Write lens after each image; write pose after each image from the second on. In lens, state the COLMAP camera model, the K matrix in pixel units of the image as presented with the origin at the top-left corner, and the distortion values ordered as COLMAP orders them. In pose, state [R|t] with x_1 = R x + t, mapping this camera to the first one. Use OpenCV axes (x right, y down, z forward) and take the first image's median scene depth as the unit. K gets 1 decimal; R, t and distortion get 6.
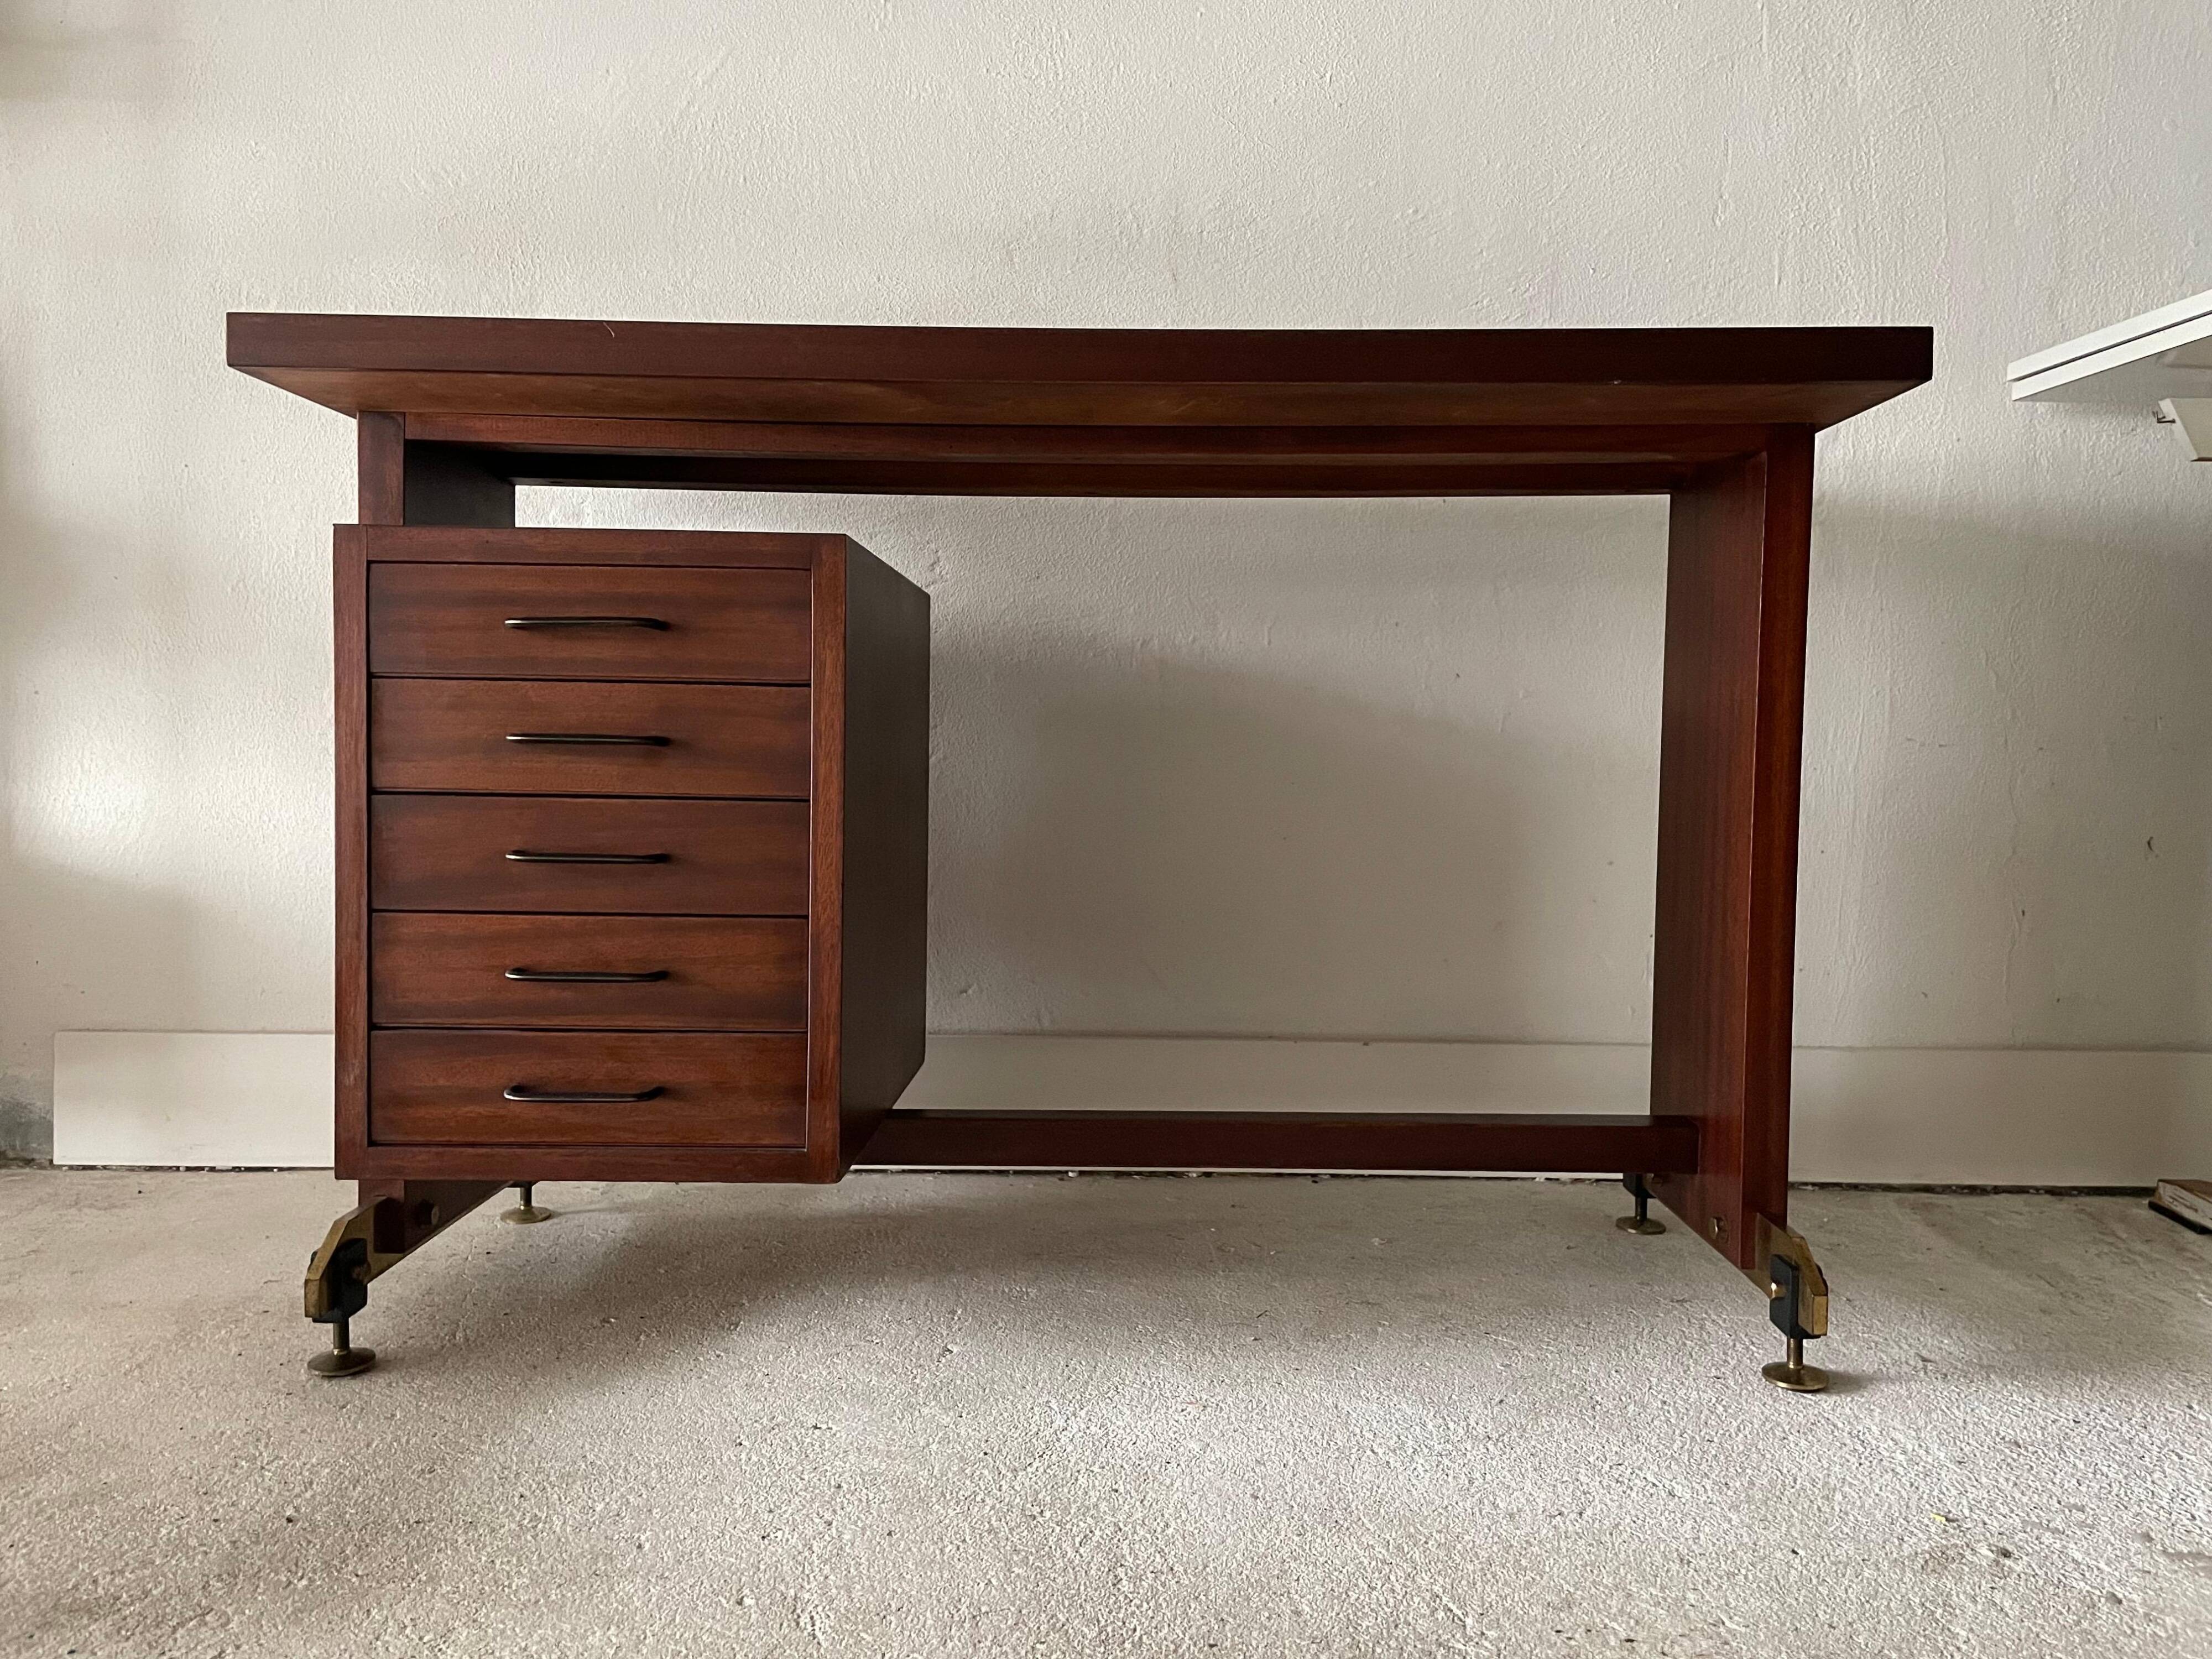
lens RADIAL K [[1698.0, 0, 1126.9], [0, 1698.0, 806.7], [0, 0, 1]] dist [0.081789, -0.118569]
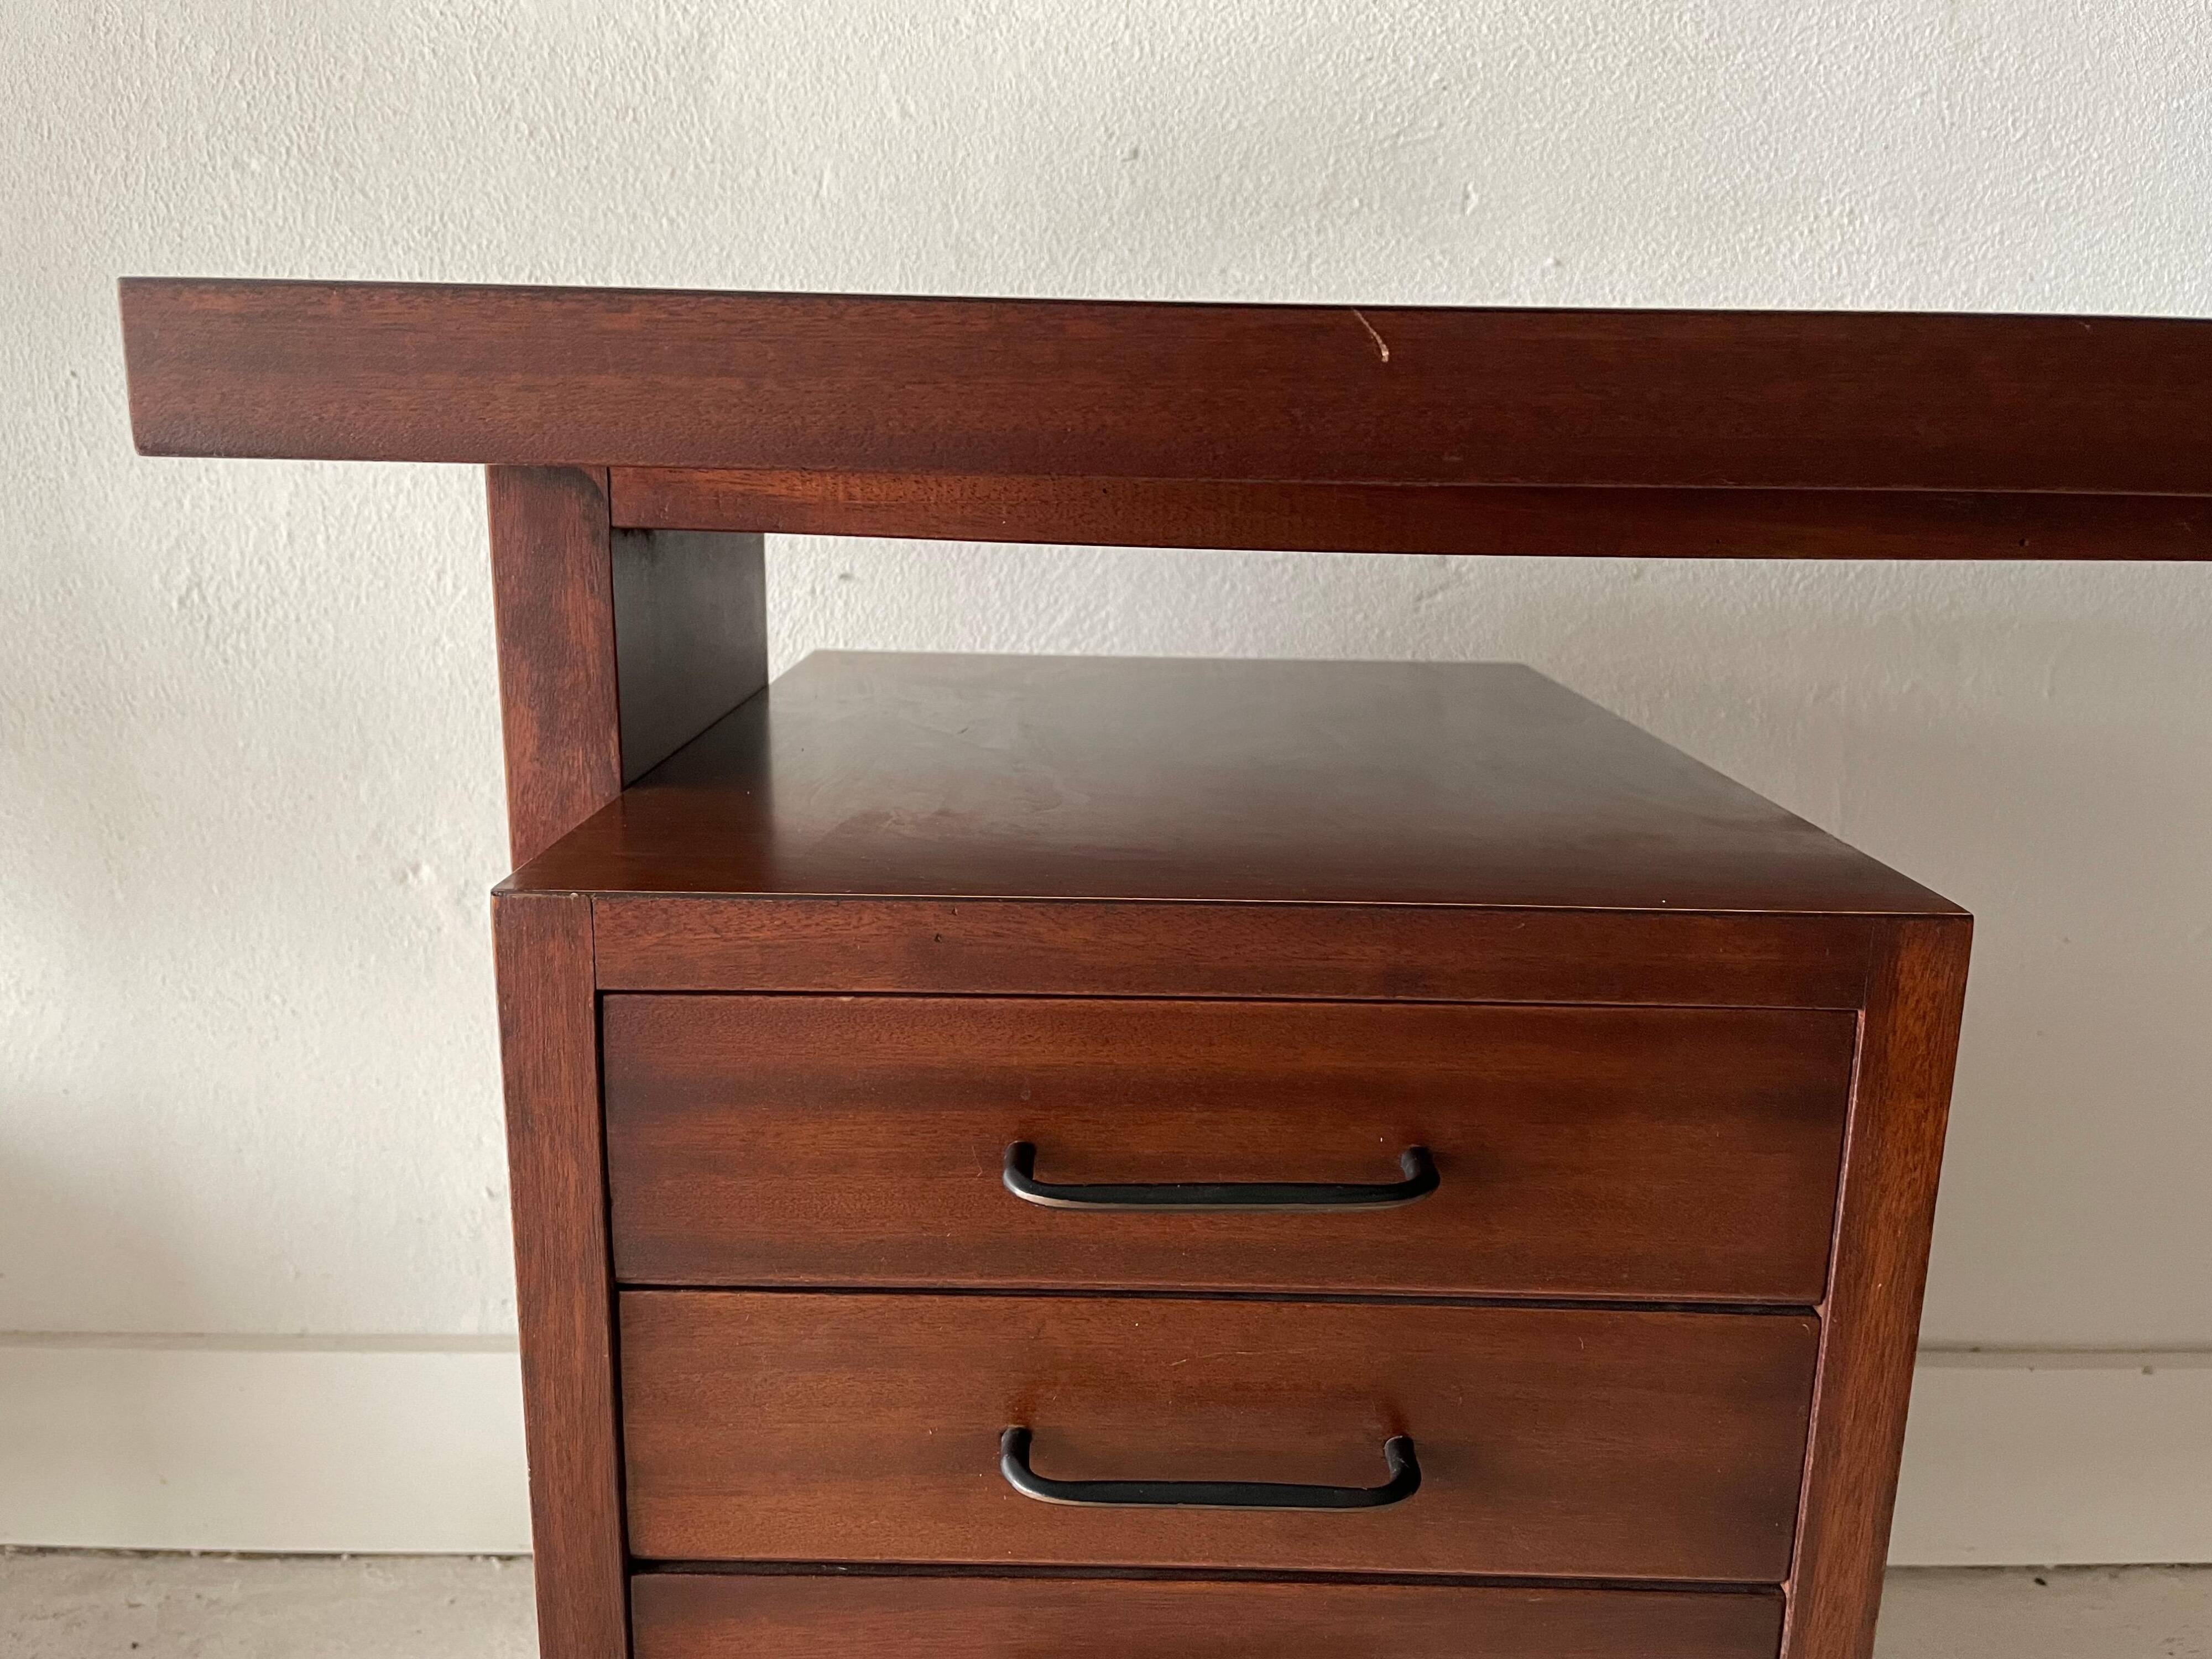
lens RADIAL K [[1698.0, 0, 1099.2], [0, 1698.0, 827.4], [0, 0, 1]] dist [0.081789, -0.118569]
pose [[0.999989, 0.000401, 0.004680, -0.339154], [-0.001292, 0.981377, 0.192085, -0.241255], [-0.004516, -0.192089, 0.981367, 0.660574]]
